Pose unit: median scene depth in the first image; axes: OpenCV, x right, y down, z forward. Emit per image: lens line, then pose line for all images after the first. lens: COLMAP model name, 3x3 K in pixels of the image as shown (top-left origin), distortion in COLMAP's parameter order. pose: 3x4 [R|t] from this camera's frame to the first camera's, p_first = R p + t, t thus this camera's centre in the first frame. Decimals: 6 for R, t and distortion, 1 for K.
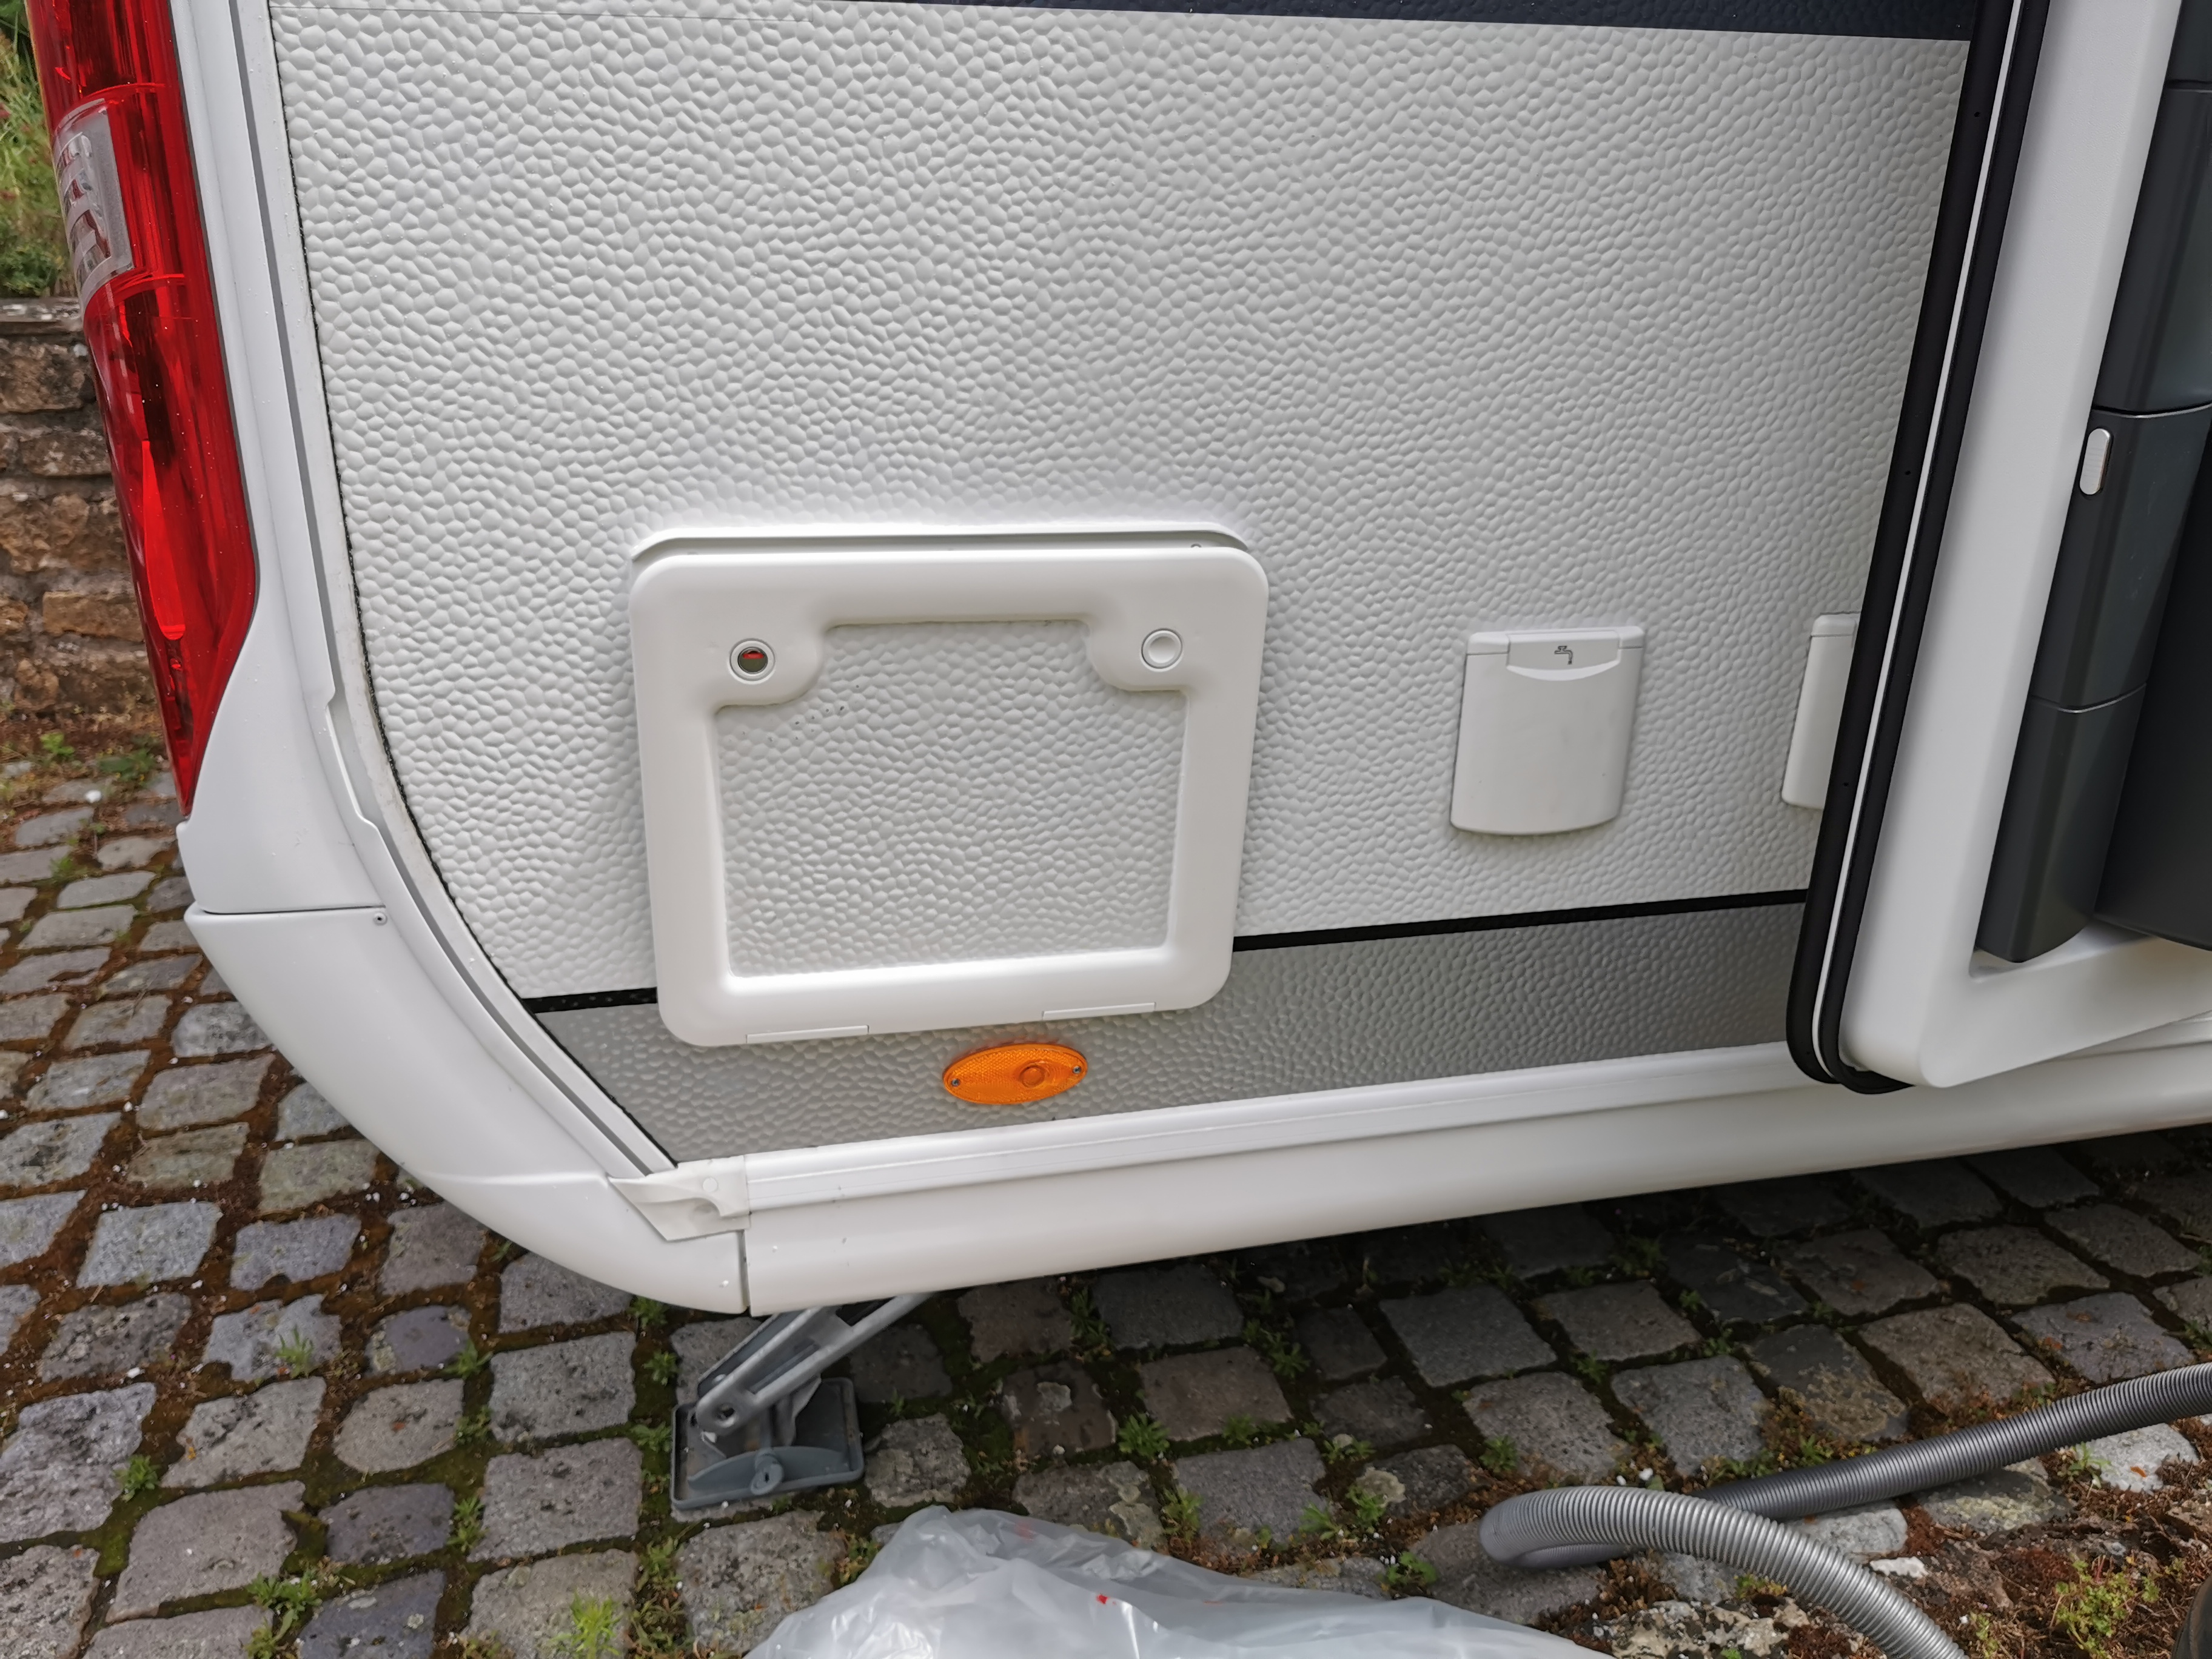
lens RADIAL K [[1712.8, 0, 1119.1], [0, 1712.8, 824.9], [0, 0, 1]] dist [0.050684, -0.085593]
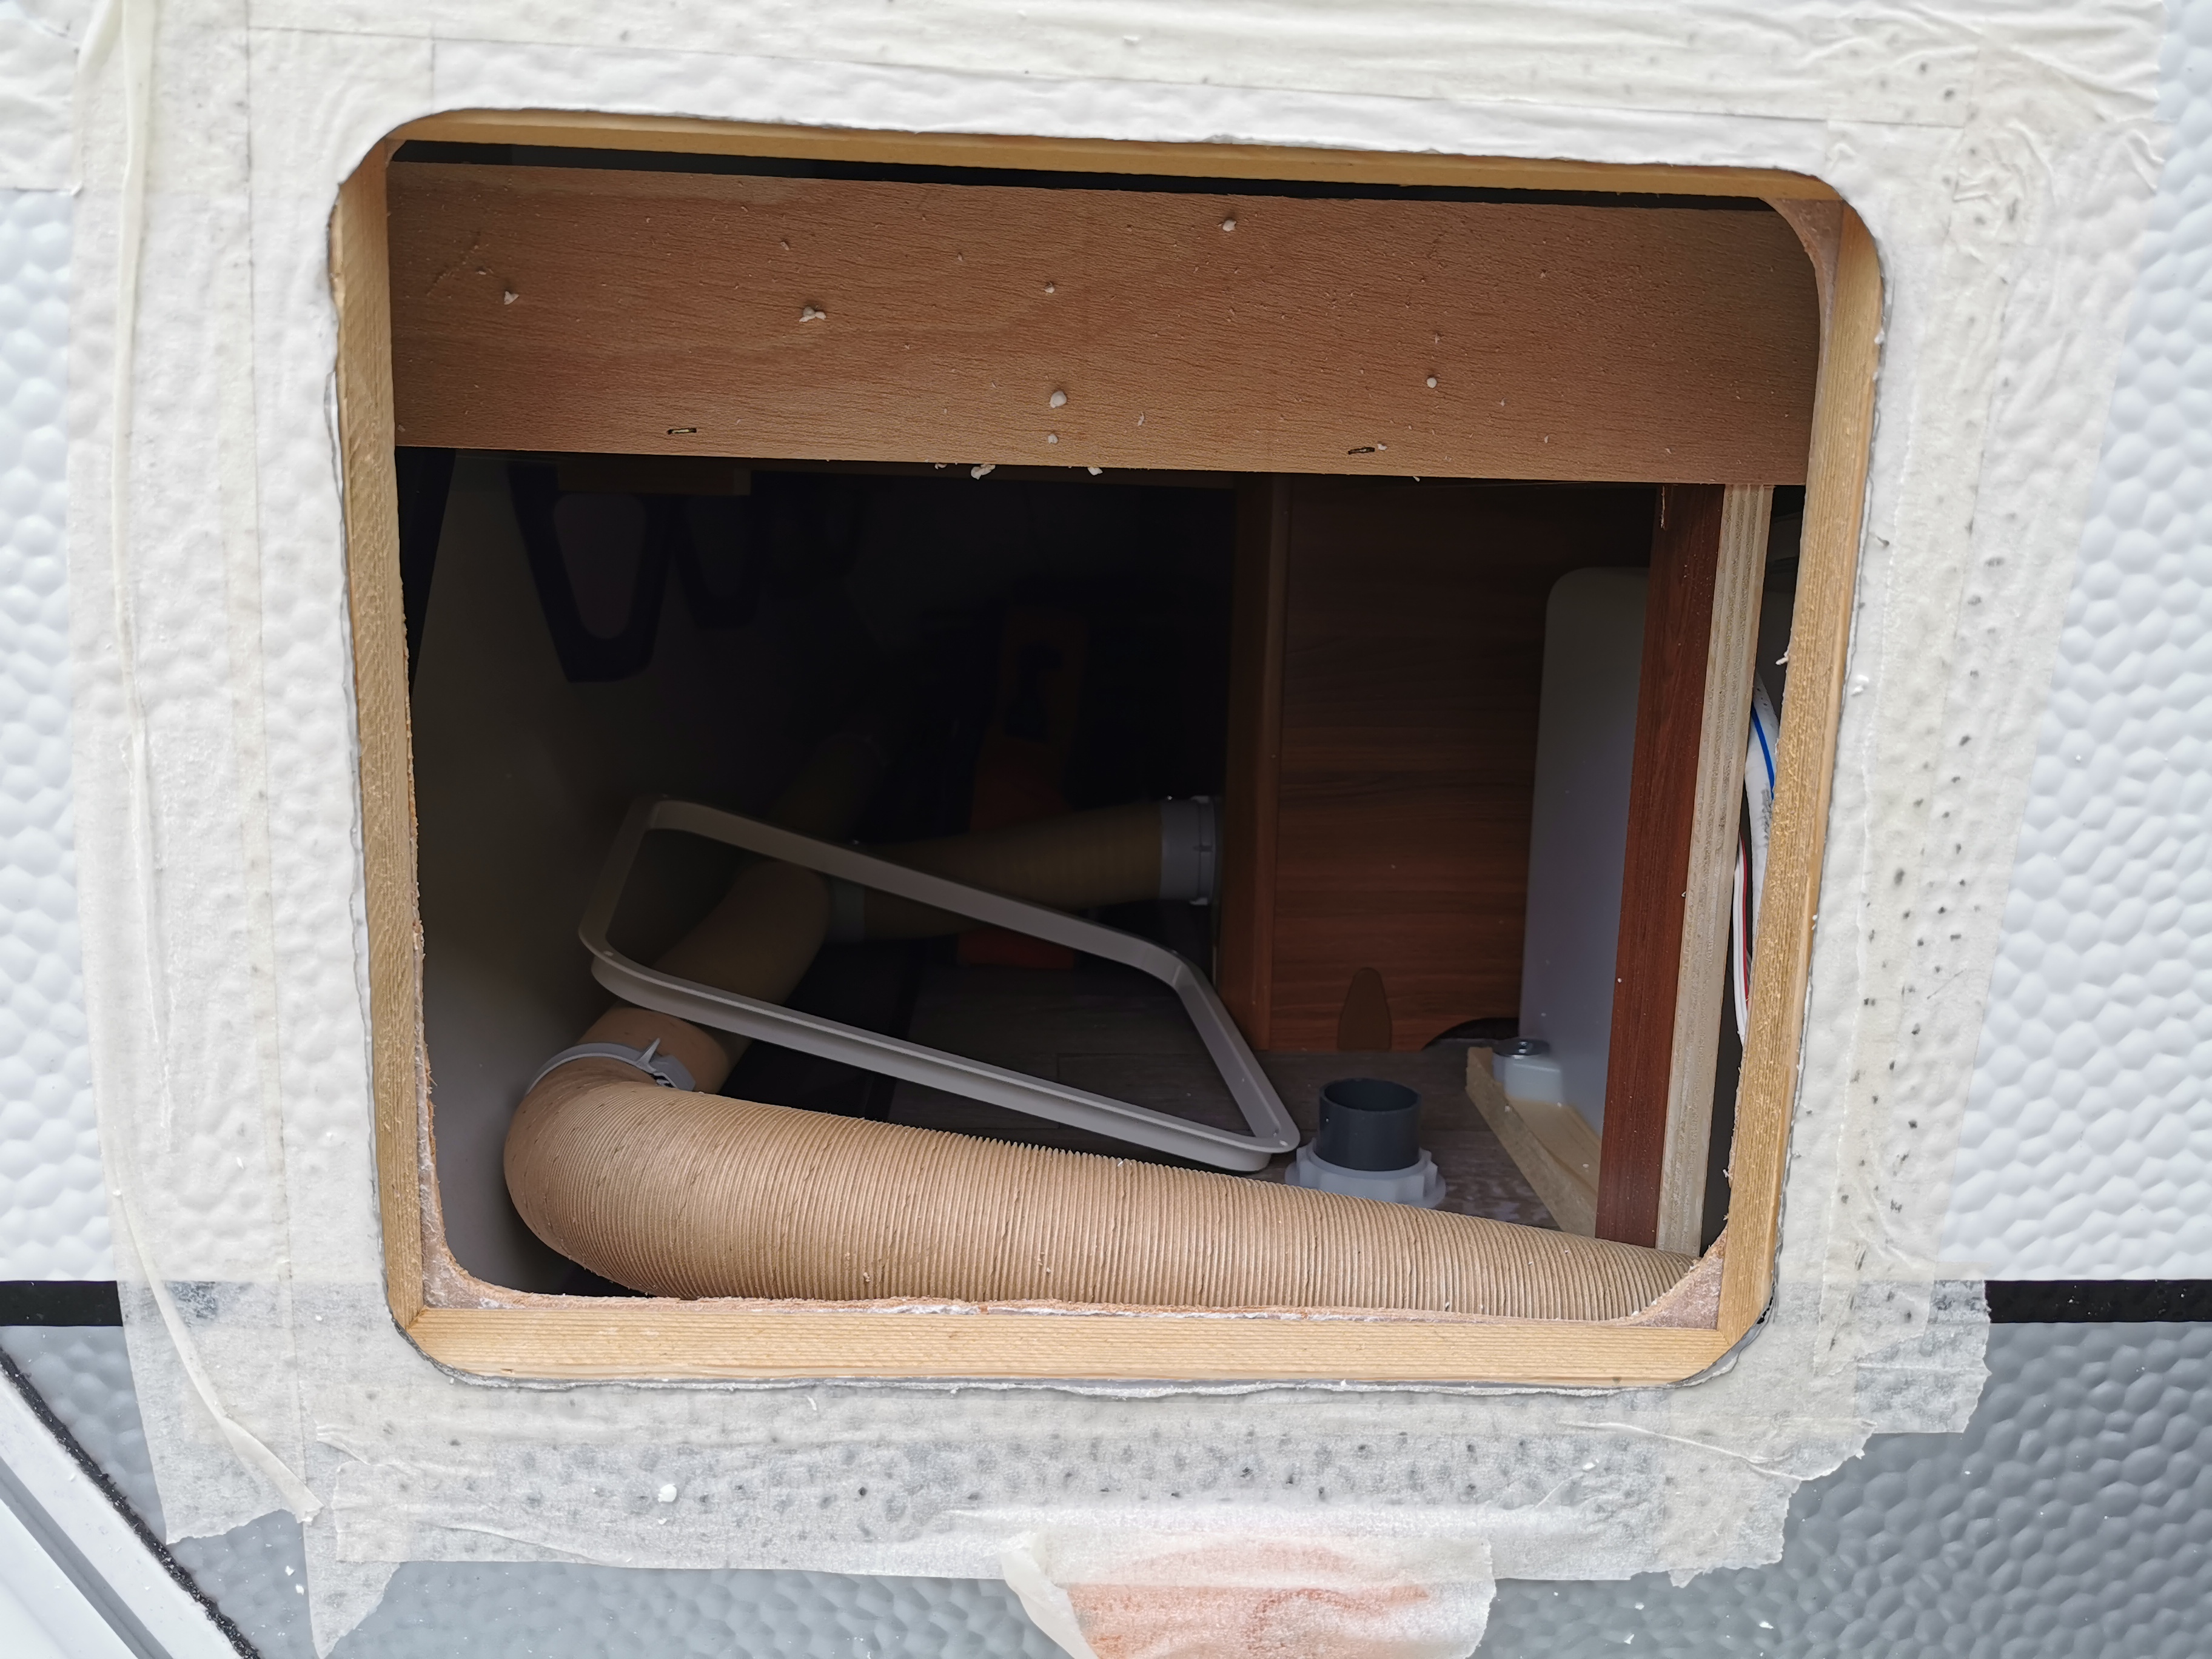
lens RADIAL K [[1712.8, 0, 1125.6], [0, 1712.8, 830.3], [0, 0, 1]] dist [0.050684, -0.085593]
pose [[0.983983, 0.037324, -0.174313, -0.020970], [-0.071801, 0.977991, -0.195905, 0.041615], [0.163164, 0.205283, 0.965006, 0.457861]]
